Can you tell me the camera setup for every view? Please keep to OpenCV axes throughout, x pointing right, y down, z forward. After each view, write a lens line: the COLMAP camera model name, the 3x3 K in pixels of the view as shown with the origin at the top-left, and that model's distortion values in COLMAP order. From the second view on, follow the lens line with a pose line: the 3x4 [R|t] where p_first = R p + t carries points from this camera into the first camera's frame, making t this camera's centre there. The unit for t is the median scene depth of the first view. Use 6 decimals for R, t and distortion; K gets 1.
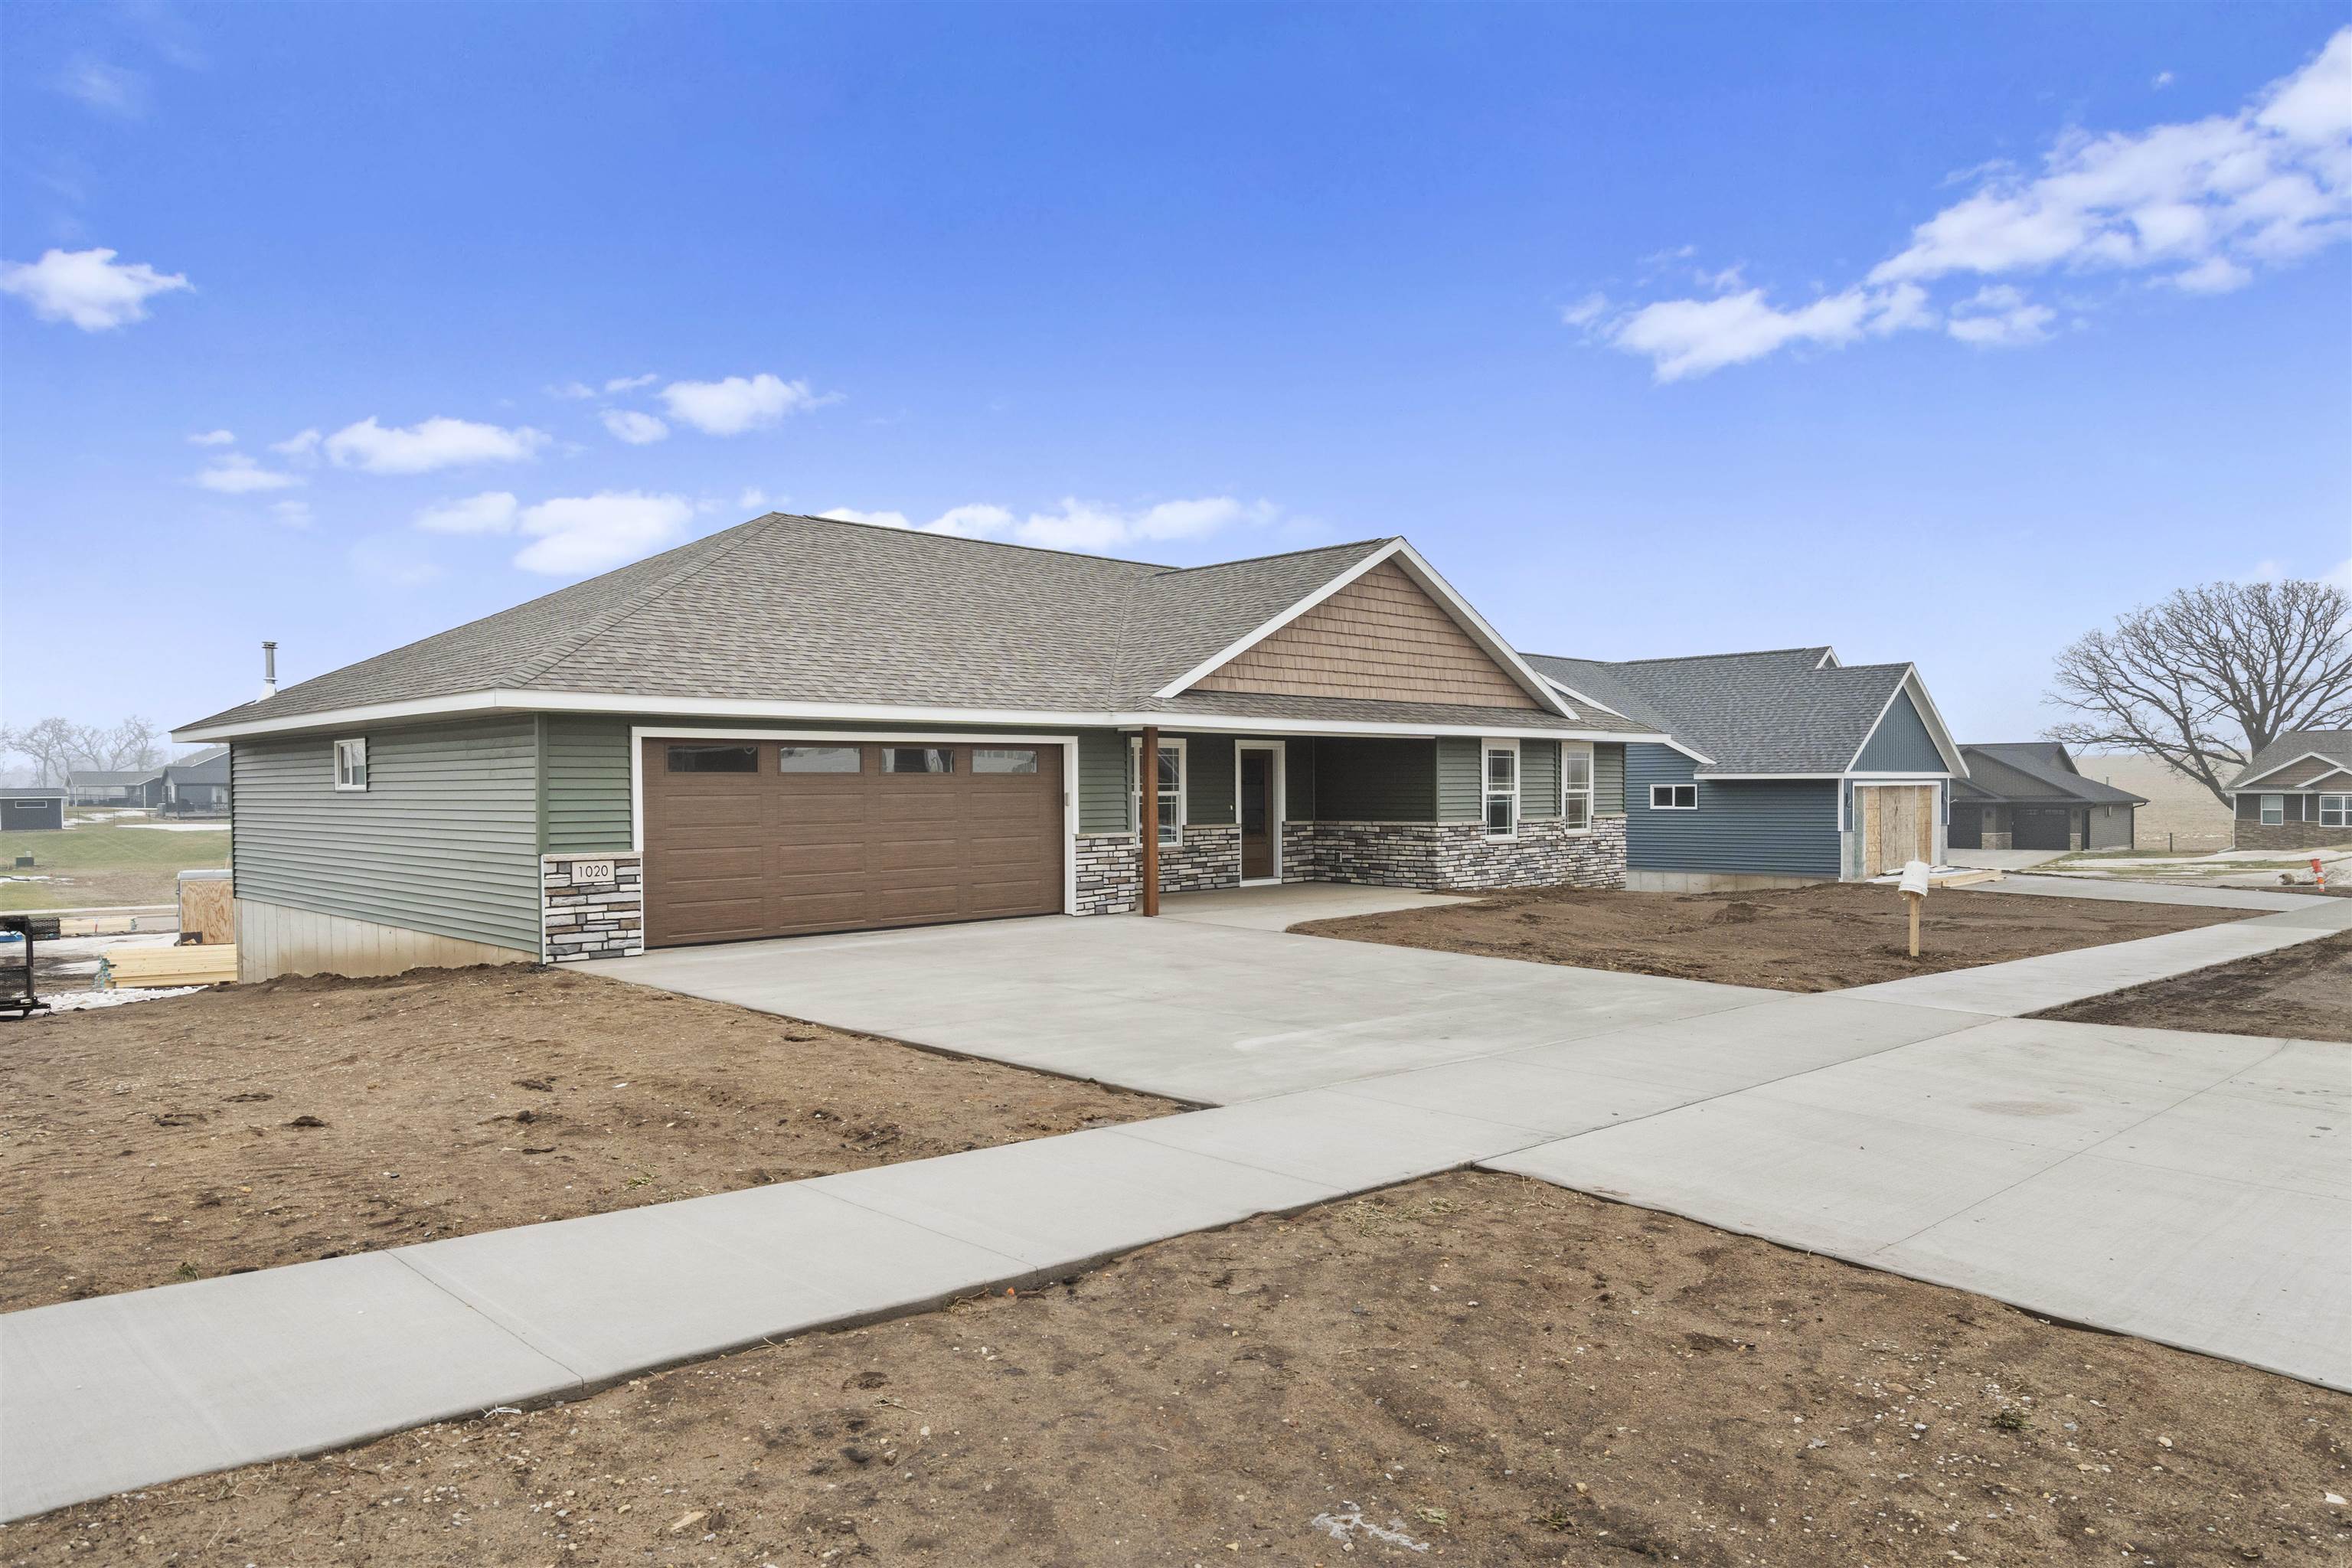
lens RADIAL K [[1462.5, 0, 1113.7], [0, 1462.5, 790.7], [0, 0, 1]] dist [-0.002256, 0.000545]
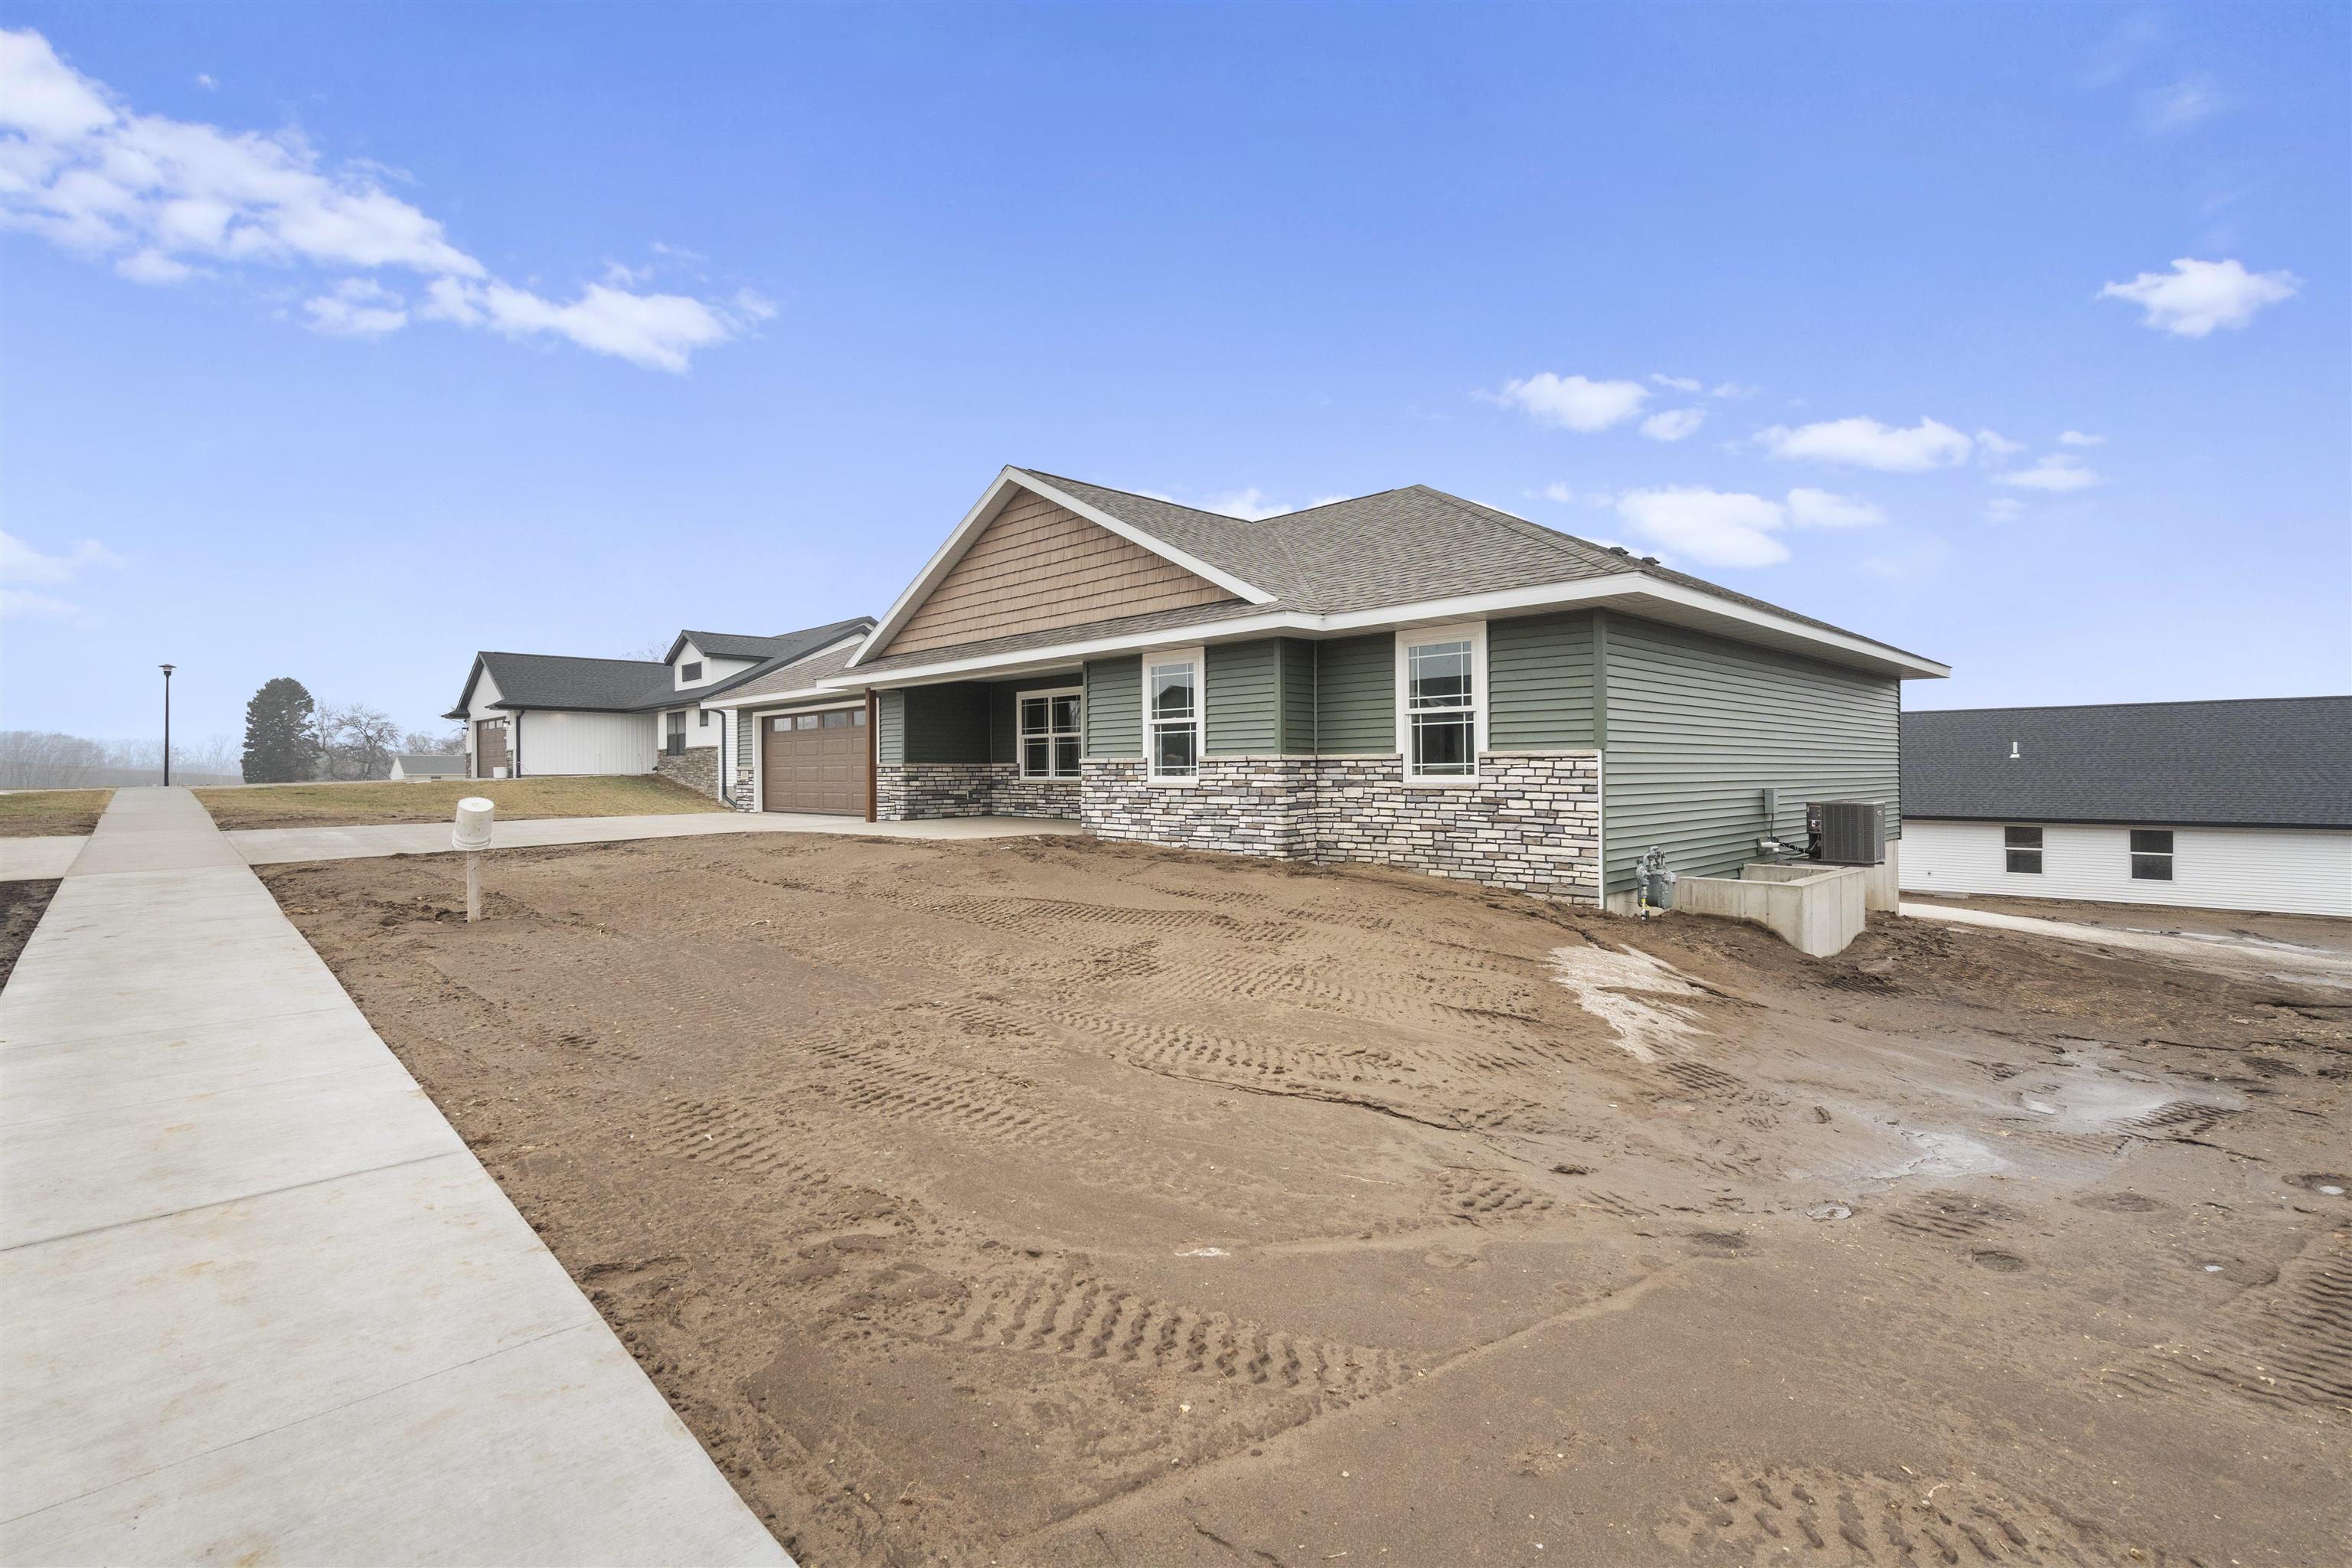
lens RADIAL K [[1065.2, 0, 1185.8], [0, 1065.2, 786.4], [0, 0, 1]] dist [-0.004269, 0.001138]
pose [[0.018150, 0.018280, -0.999668, 0.829090], [0.002154, 0.999830, 0.018322, 0.025549], [0.999833, -0.002485, 0.018107, 1.006929]]
